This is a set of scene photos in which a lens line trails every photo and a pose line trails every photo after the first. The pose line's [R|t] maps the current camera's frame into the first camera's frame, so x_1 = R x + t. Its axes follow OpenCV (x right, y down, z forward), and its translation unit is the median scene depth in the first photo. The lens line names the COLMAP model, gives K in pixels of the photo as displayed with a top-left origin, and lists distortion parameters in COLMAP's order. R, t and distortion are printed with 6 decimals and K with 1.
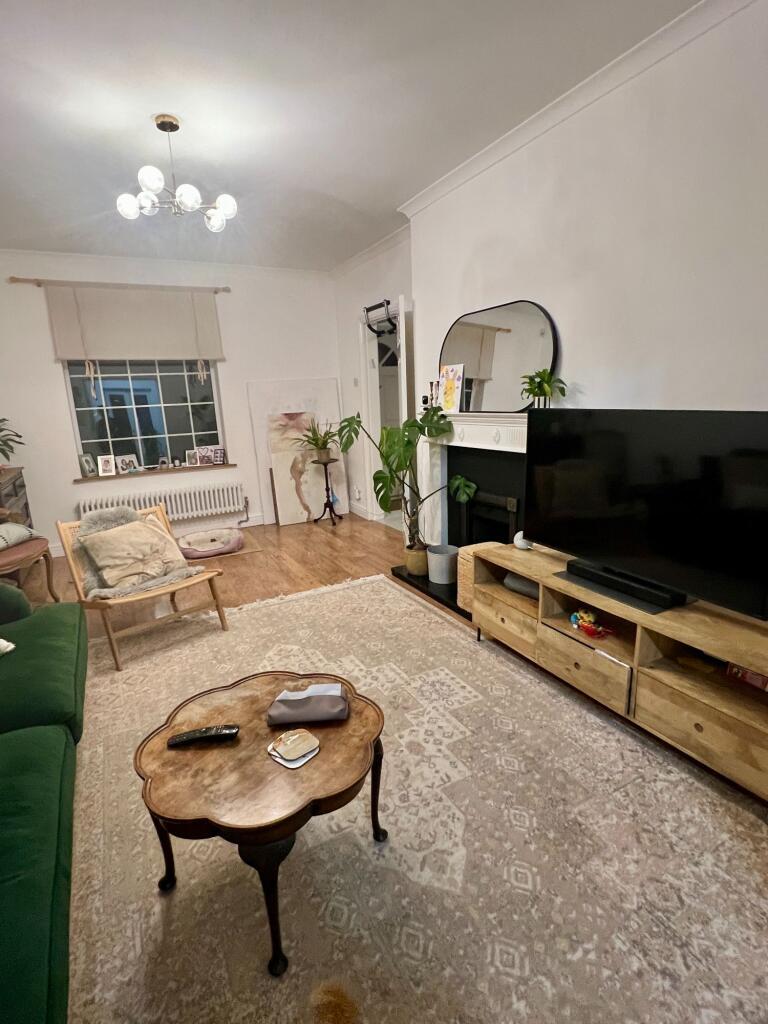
lens RADIAL K [[514.8, 0, 380.1], [0, 514.8, 511.5], [0, 0, 1]] dist [-0.000398, 0.000005]
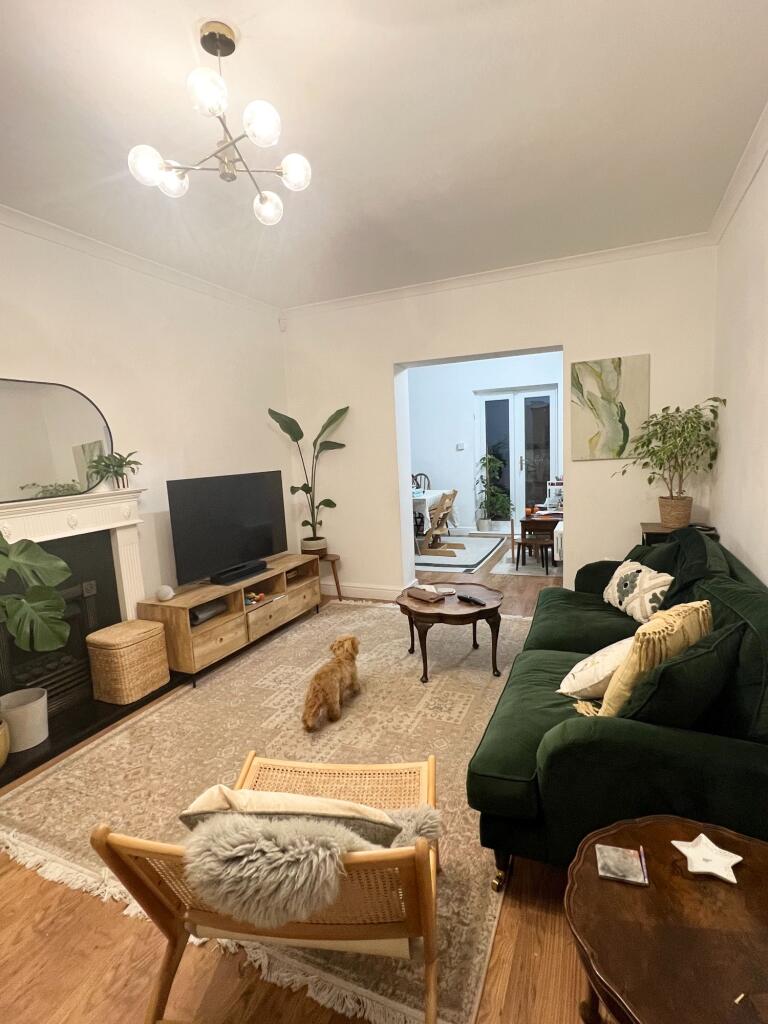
lens RADIAL K [[514.8, 0, 382.3], [0, 514.8, 515.7], [0, 0, 1]] dist [-0.000398, 0.000005]
pose [[-0.618640, -0.034969, 0.784896, -1.149350], [0.245491, 0.940387, 0.235388, -0.322652], [-0.746337, 0.338305, -0.573176, 1.530555]]
